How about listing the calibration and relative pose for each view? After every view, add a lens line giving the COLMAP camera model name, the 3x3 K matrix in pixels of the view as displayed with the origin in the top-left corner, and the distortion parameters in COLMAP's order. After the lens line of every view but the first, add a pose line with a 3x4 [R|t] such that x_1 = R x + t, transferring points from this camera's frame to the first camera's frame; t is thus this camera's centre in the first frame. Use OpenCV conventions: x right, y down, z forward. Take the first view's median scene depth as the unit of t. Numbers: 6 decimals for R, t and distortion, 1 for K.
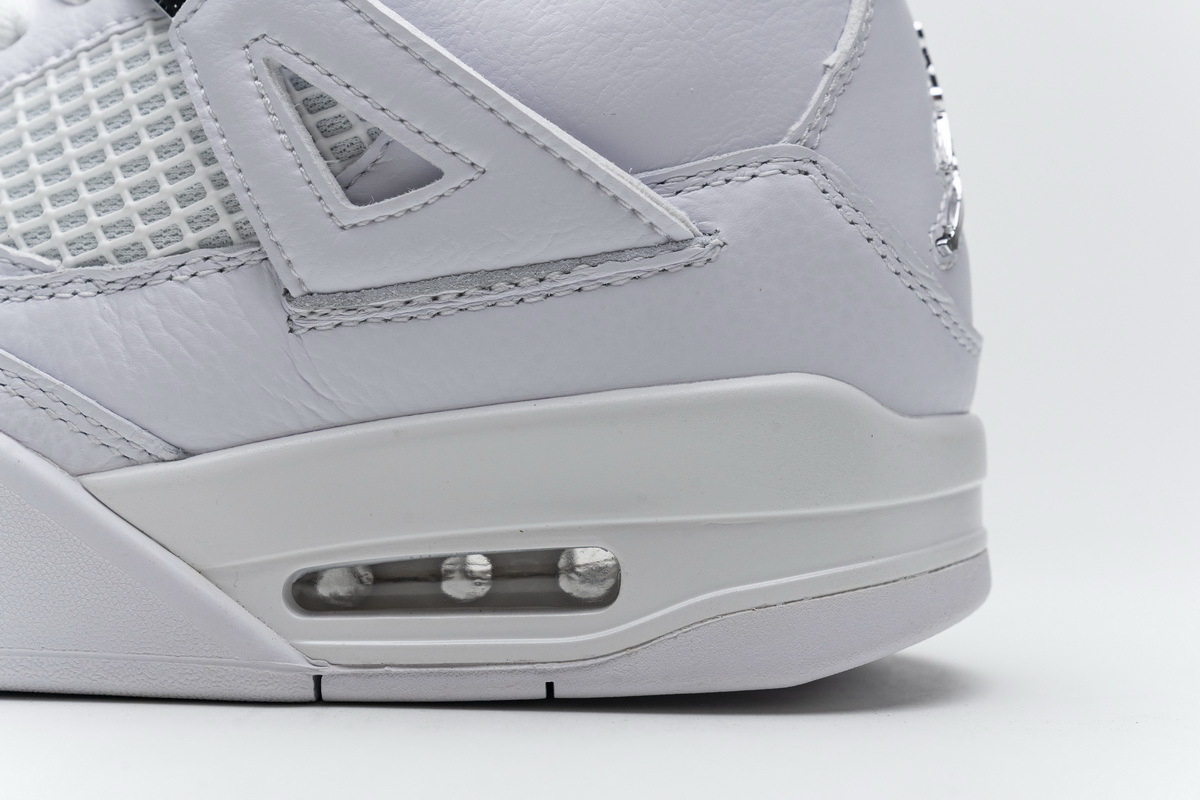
lens RADIAL K [[2385.2, 0, 597.3], [0, 2385.2, 323.9], [0, 0, 1]] dist [0.010433, -0.169131]
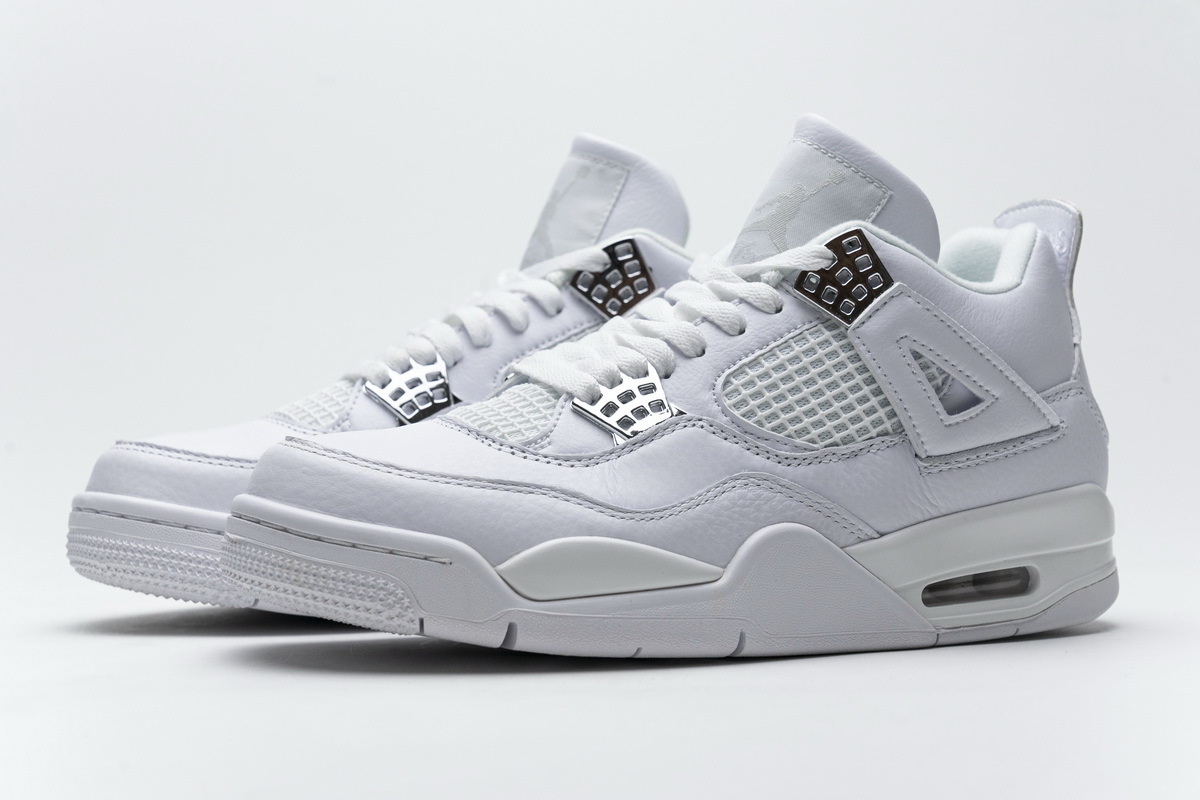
lens RADIAL K [[2385.2, 0, 597.3], [0, 2385.2, 323.9], [0, 0, 1]] dist [0.010433, -0.169131]
pose [[0.831851, -0.008207, 0.554939, -1.539048], [0.019366, 0.999711, -0.014244, -0.105932], [-0.554662, 0.022596, 0.831769, -0.617005]]
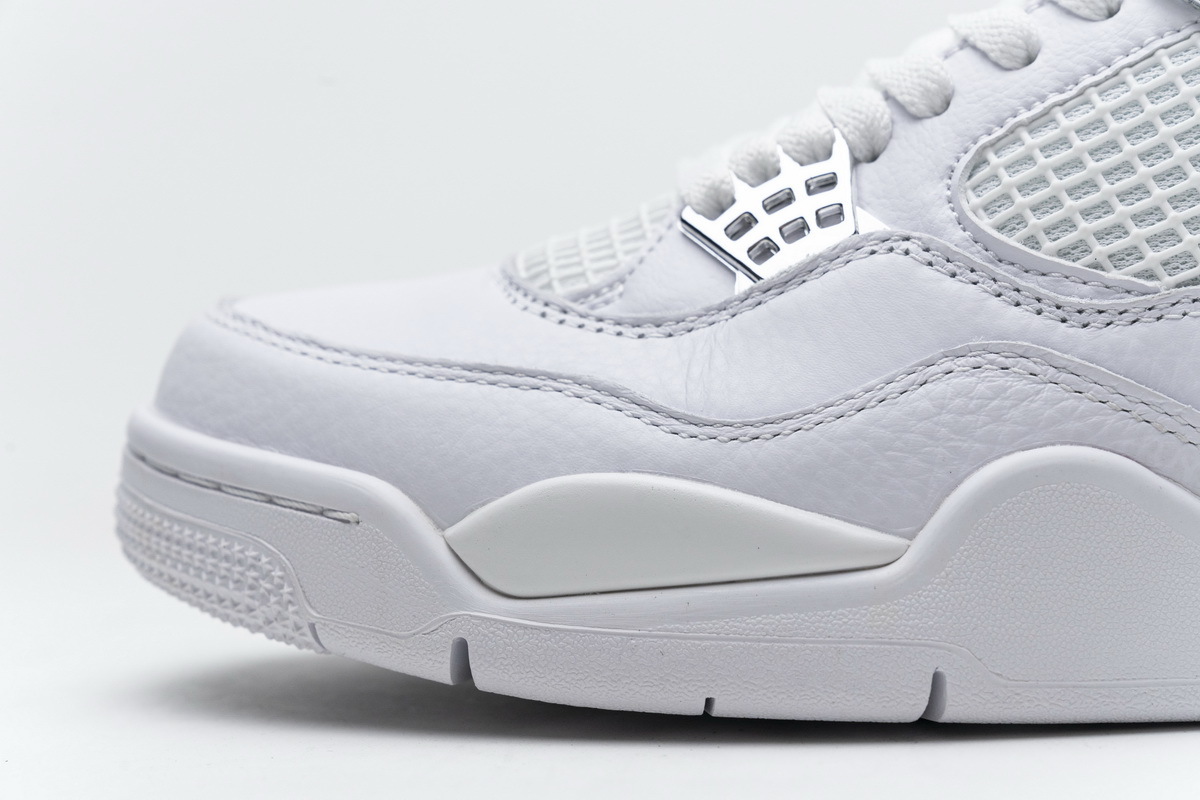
lens RADIAL K [[2385.2, 0, 597.3], [0, 2385.2, 323.9], [0, 0, 1]] dist [0.010433, -0.169131]
pose [[0.996948, -0.052651, 0.057648, -0.516618], [0.052609, 0.998613, 0.002252, -0.023594], [-0.057687, 0.000788, 0.998334, 0.034319]]
